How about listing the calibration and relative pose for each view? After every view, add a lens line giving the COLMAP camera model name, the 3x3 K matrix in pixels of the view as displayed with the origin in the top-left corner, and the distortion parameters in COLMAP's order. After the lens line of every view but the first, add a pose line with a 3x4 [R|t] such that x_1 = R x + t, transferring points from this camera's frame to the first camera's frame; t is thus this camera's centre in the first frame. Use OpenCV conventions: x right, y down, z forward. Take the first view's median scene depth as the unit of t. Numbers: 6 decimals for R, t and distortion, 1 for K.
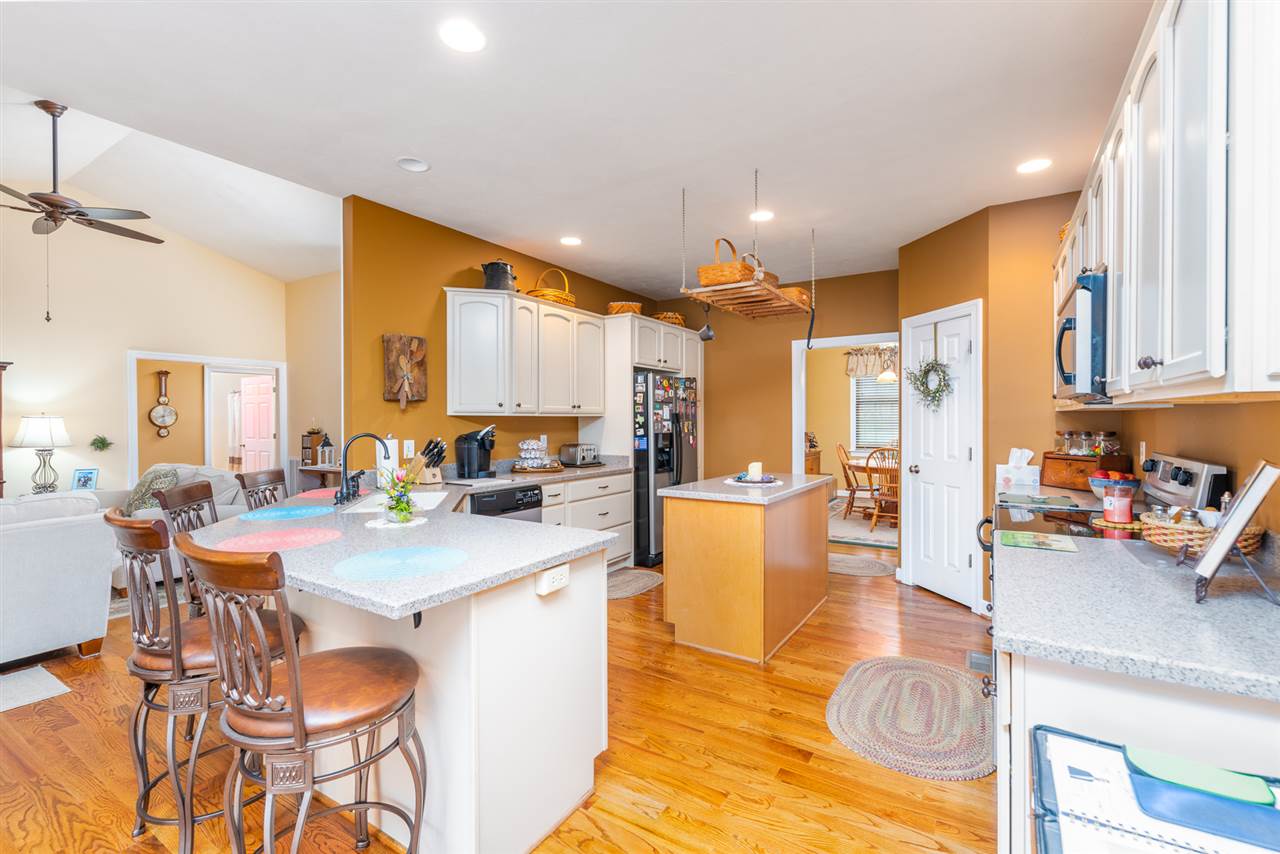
lens RADIAL K [[562.5, 0, 637.7], [0, 562.5, 423.3], [0, 0, 1]] dist [-0.000341, -0.000121]
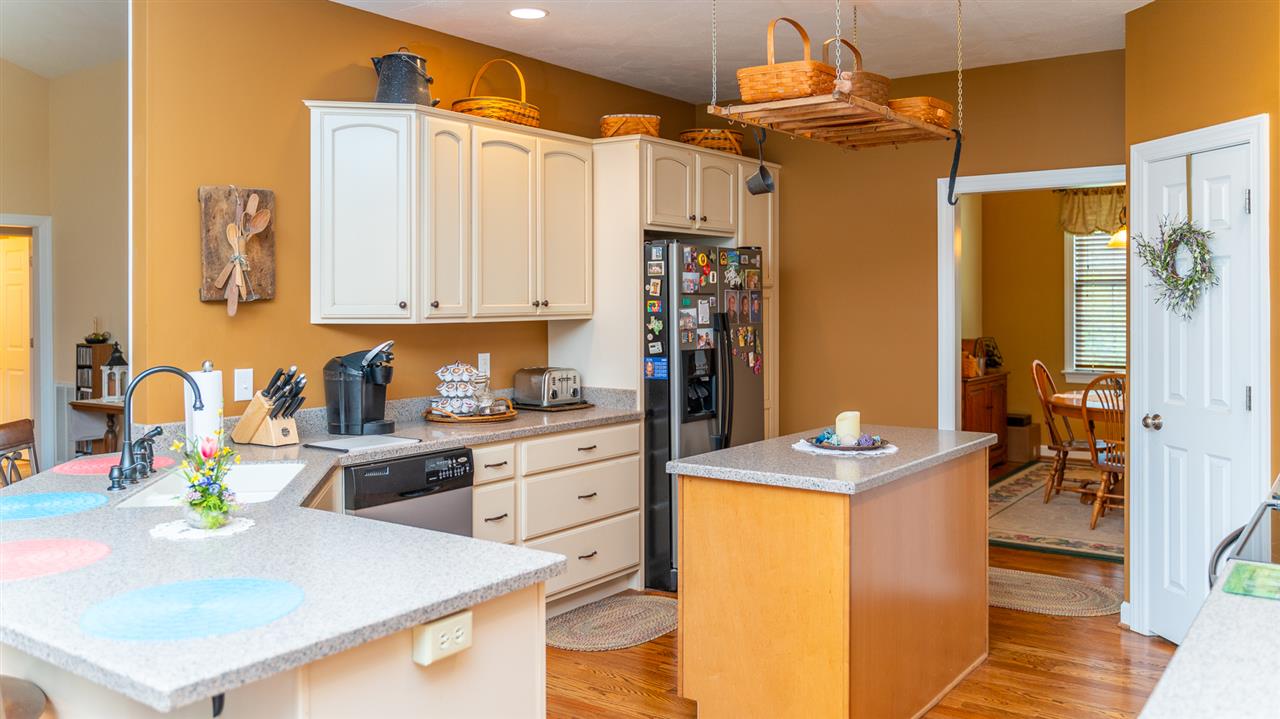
lens RADIAL K [[1037.9, 0, 621.6], [0, 1037.9, 304.5], [0, 0, 1]] dist [0.000435, -0.000120]
pose [[0.997995, -0.000932, -0.063288, 0.044845], [0.000707, 0.999993, -0.003566, -0.030102], [0.063291, 0.003514, 0.997989, -0.036802]]
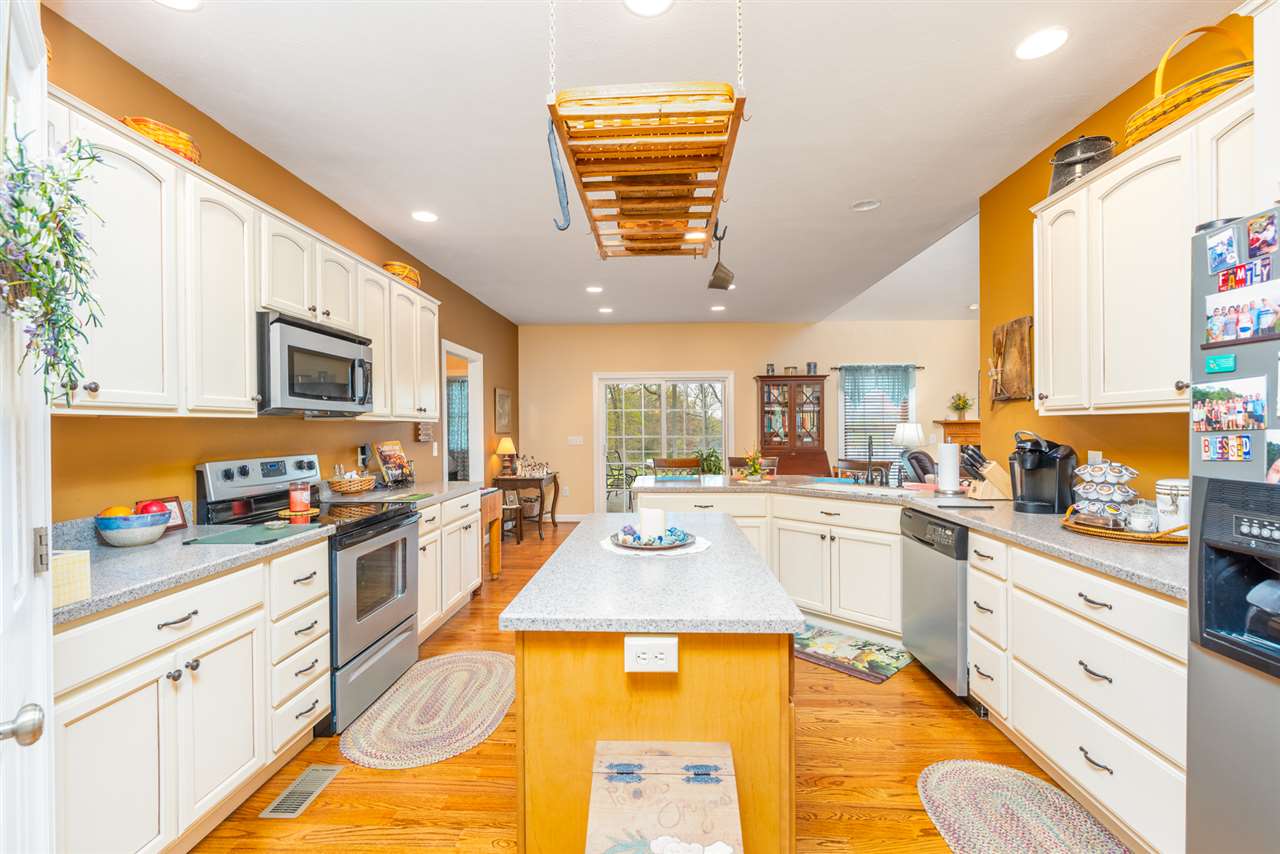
lens RADIAL K [[562.5, 0, 644.3], [0, 562.5, 430.6], [0, 0, 1]] dist [-0.000341, -0.000121]
pose [[-0.862852, 0.013064, -0.505287, 0.448701], [0.008602, 0.999901, 0.011164, -0.008785], [0.505383, 0.005286, -0.862879, 1.353124]]
